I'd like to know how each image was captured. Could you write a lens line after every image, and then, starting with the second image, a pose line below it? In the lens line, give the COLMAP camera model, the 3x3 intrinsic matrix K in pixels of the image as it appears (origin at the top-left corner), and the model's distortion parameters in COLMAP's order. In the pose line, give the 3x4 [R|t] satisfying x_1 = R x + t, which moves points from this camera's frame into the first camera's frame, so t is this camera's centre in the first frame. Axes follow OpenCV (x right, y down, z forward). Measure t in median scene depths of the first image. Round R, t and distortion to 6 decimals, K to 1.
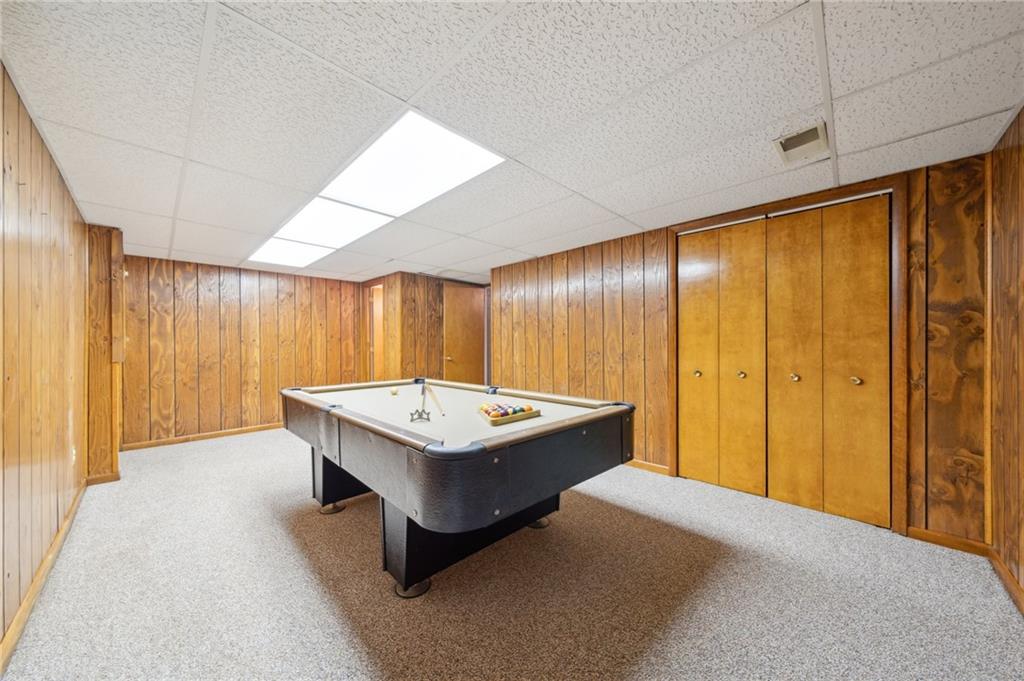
lens RADIAL K [[356.0, 0, 511.3], [0, 356.0, 344.5], [0, 0, 1]] dist [-0.013523, 0.000540]
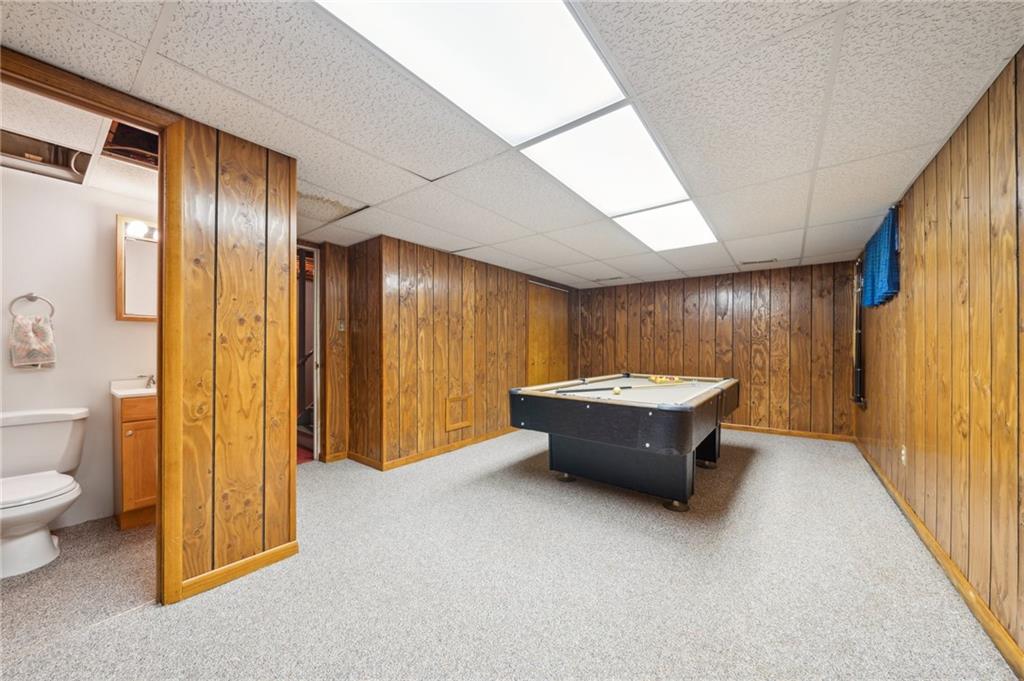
lens RADIAL K [[356.0, 0, 516.5], [0, 356.0, 346.4], [0, 0, 1]] dist [-0.013523, 0.000540]
pose [[-0.127684, 0.008720, 0.991777, -0.863623], [-0.000476, 0.999961, -0.008853, 0.008645], [-0.991815, -0.001602, -0.127675, 0.936878]]
